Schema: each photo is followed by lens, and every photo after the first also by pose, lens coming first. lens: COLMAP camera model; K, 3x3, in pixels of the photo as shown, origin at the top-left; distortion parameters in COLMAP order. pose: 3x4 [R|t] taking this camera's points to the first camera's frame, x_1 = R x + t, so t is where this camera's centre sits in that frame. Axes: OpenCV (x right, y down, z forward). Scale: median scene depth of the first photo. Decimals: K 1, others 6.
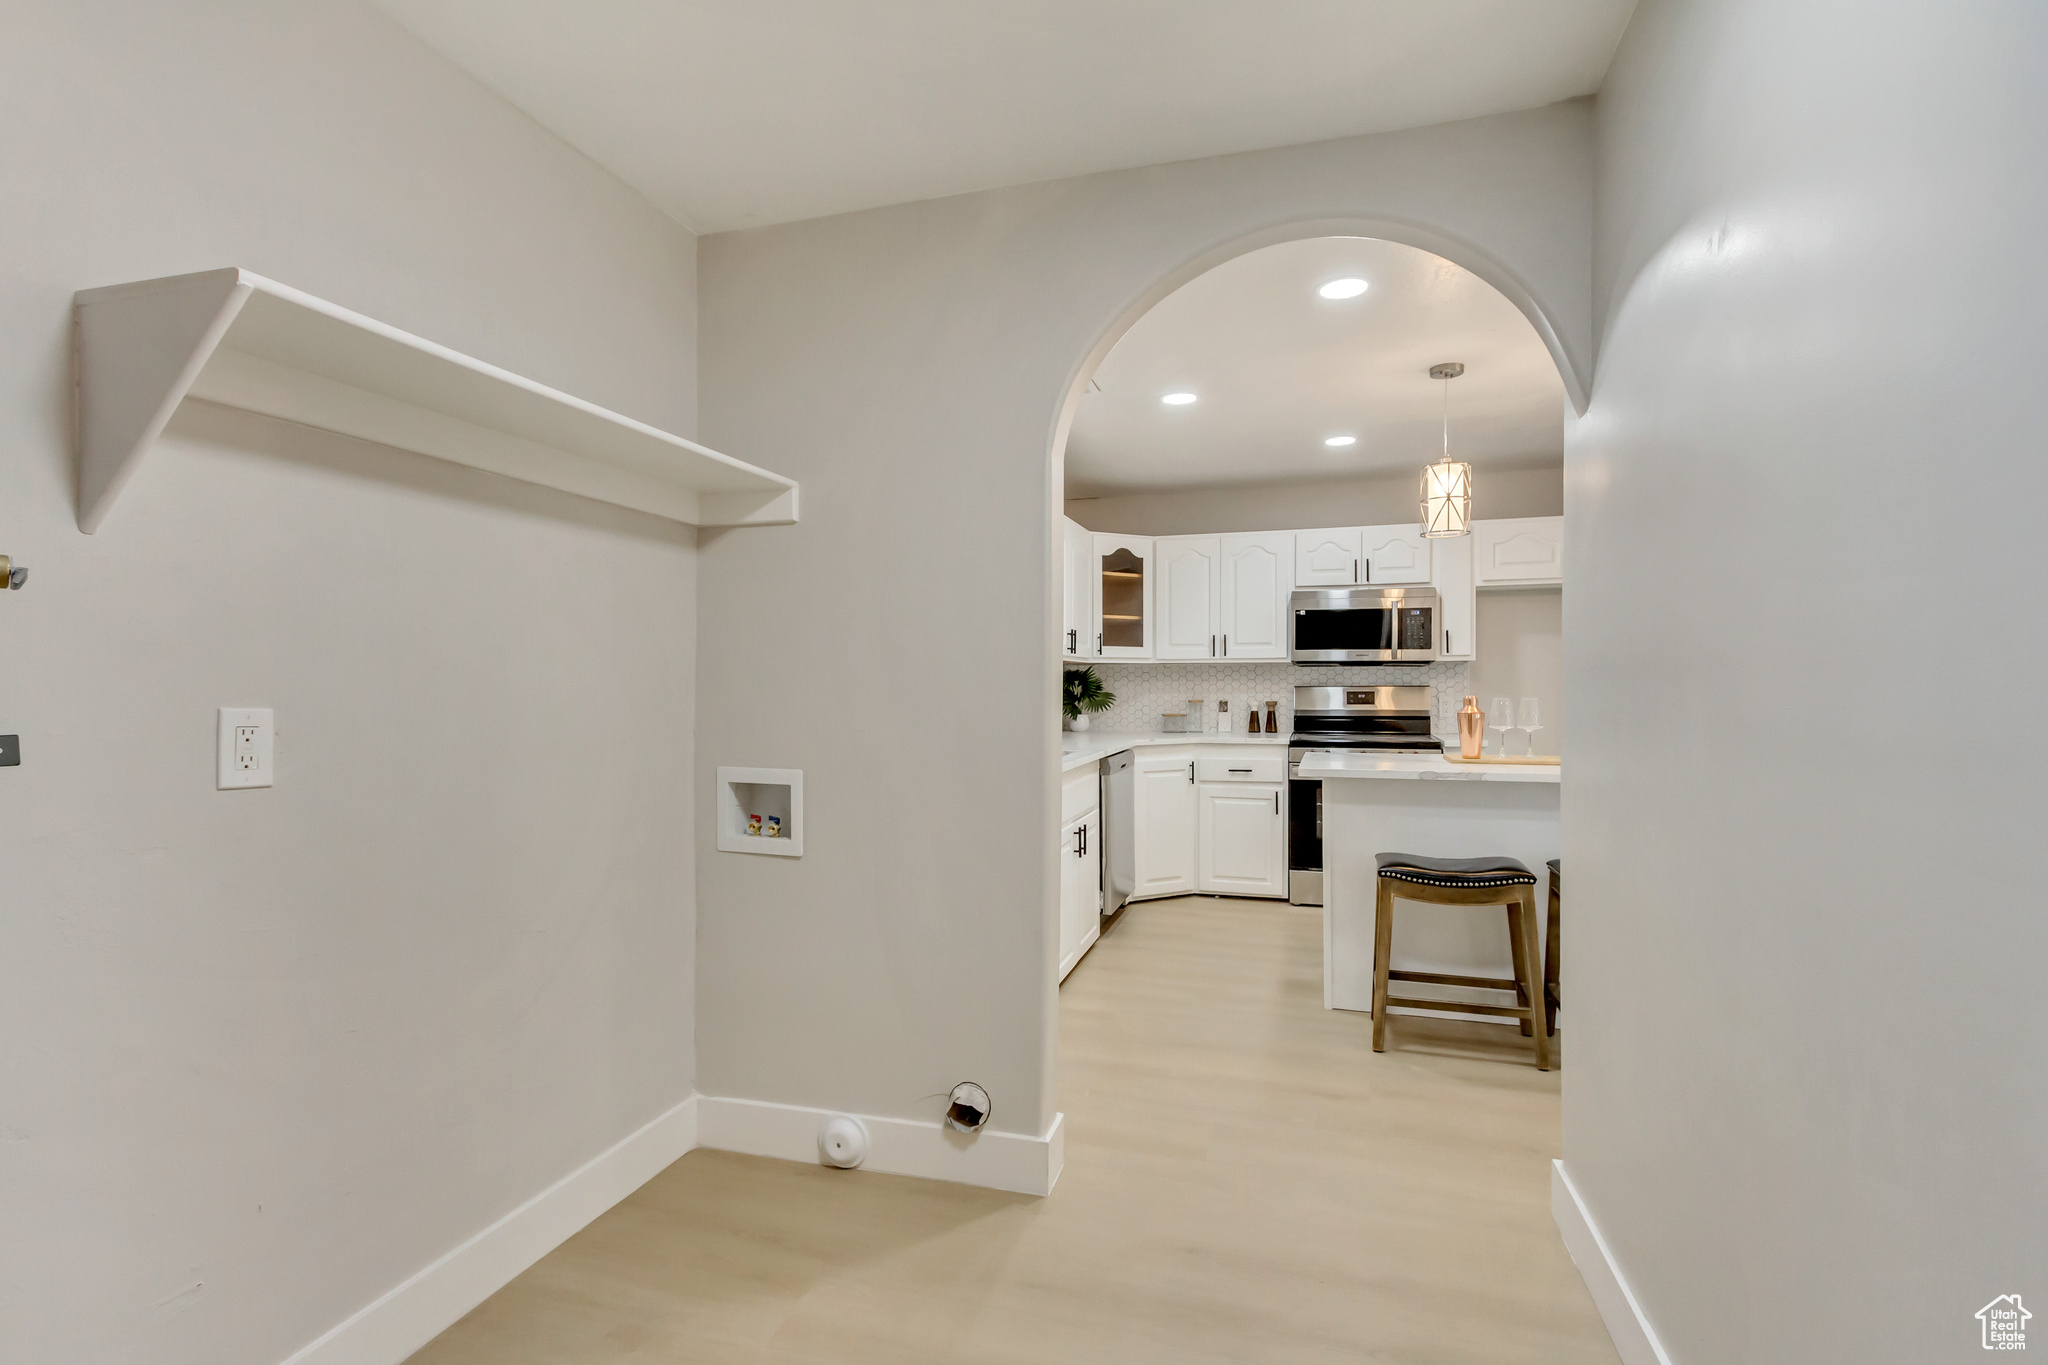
lens RADIAL K [[983.8, 0, 1028.8], [0, 983.8, 688.3], [0, 0, 1]] dist [0.019874, -0.002613]
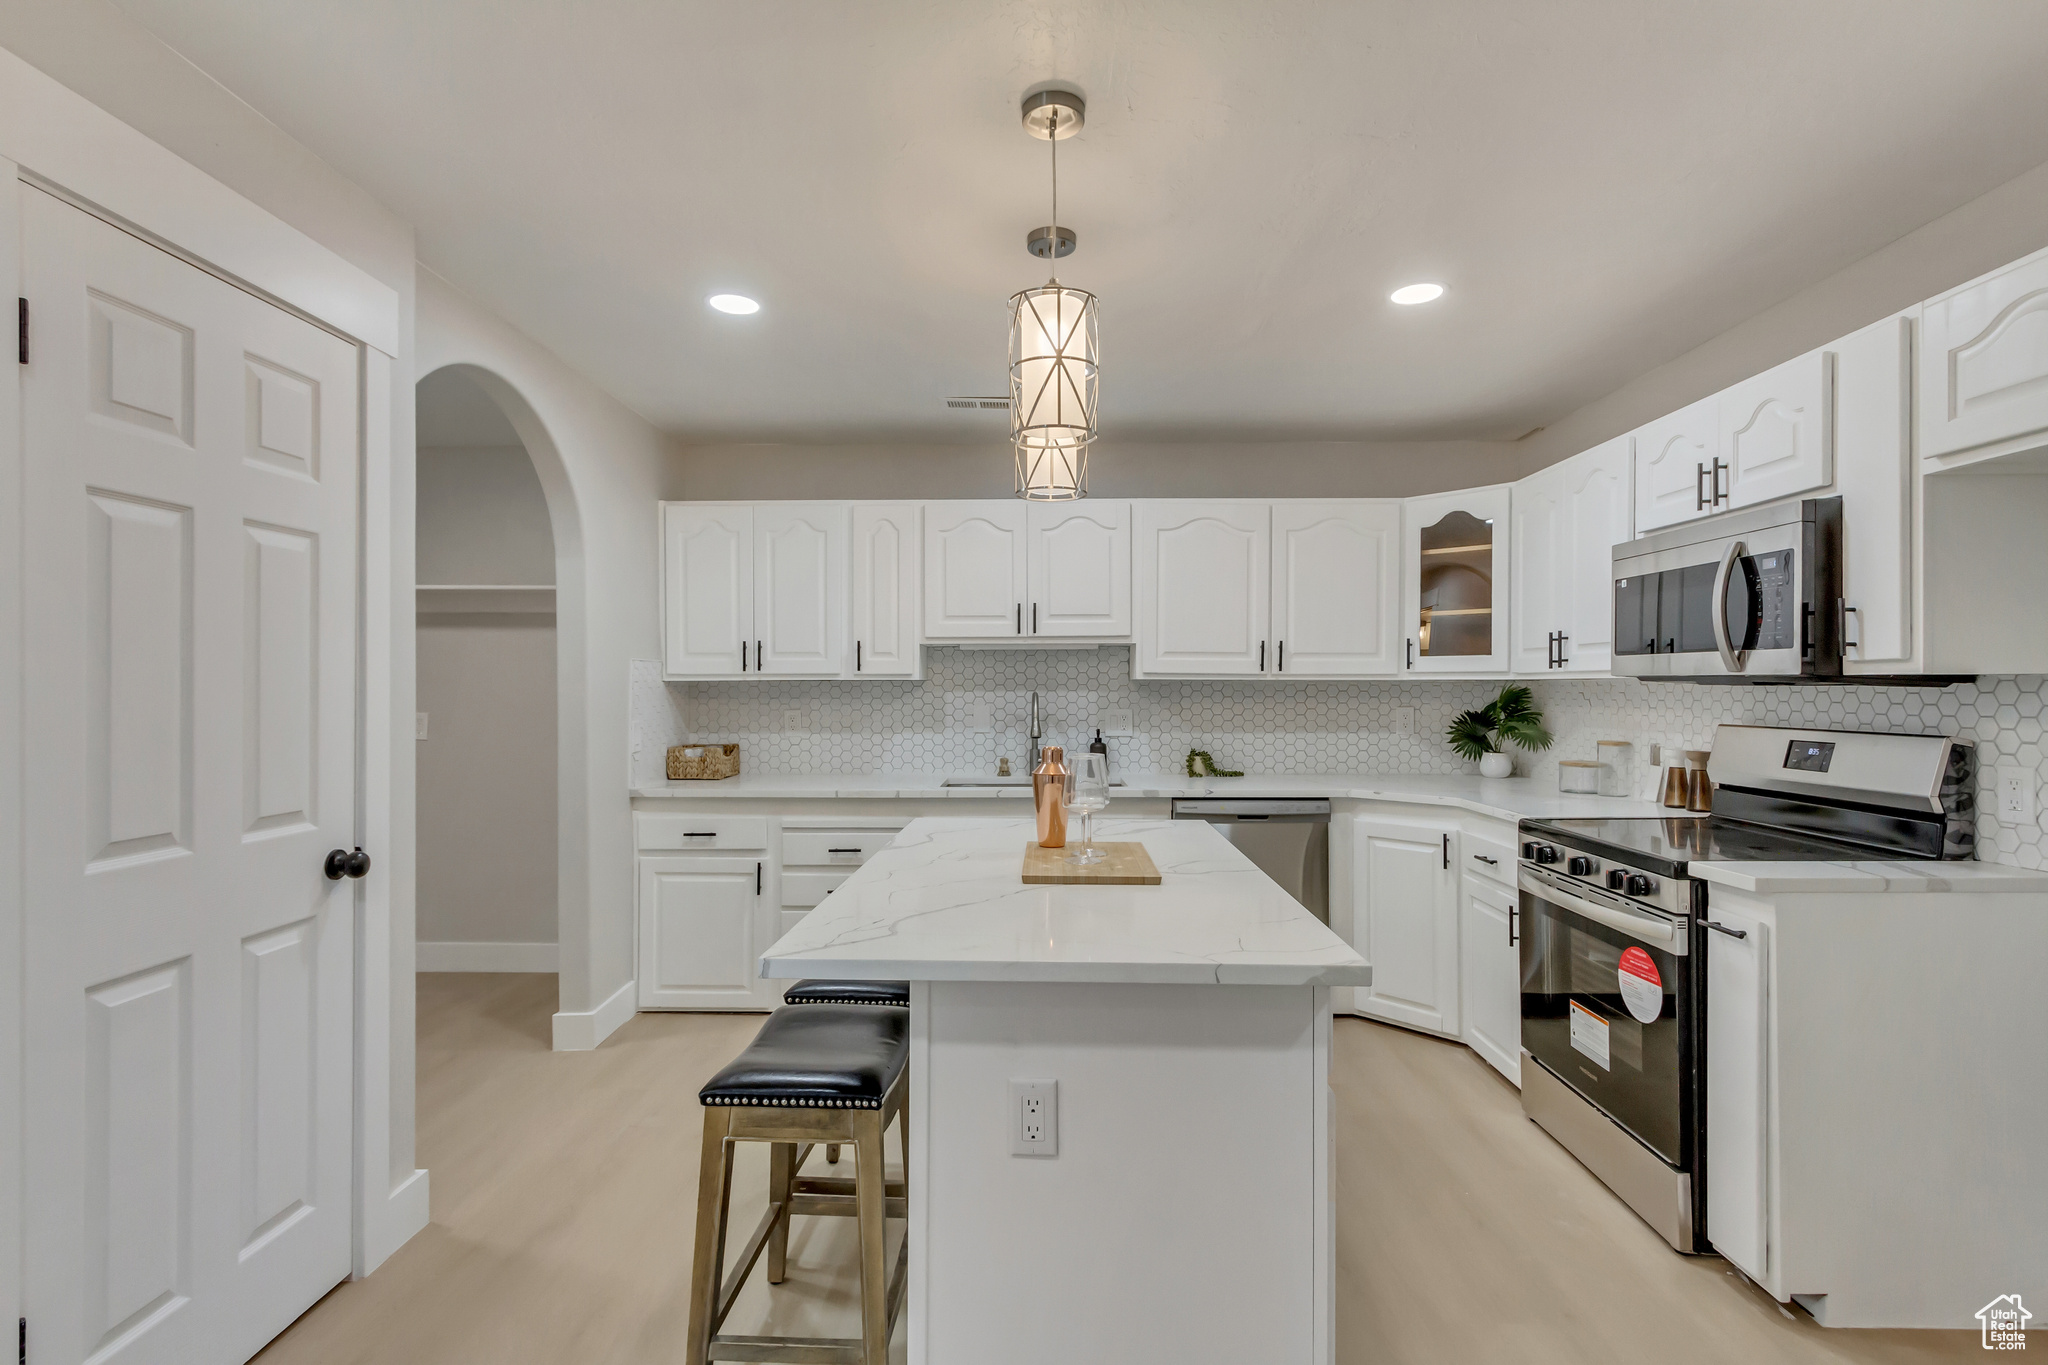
lens RADIAL K [[983.8, 0, 1002.7], [0, 983.8, 689.8], [0, 0, 1]] dist [0.019874, -0.002613]
pose [[0.266937, 0.006218, -0.963694, 0.696105], [-0.004459, 0.999976, 0.005217, -0.021649], [0.963704, 0.002905, 0.266958, 0.536443]]
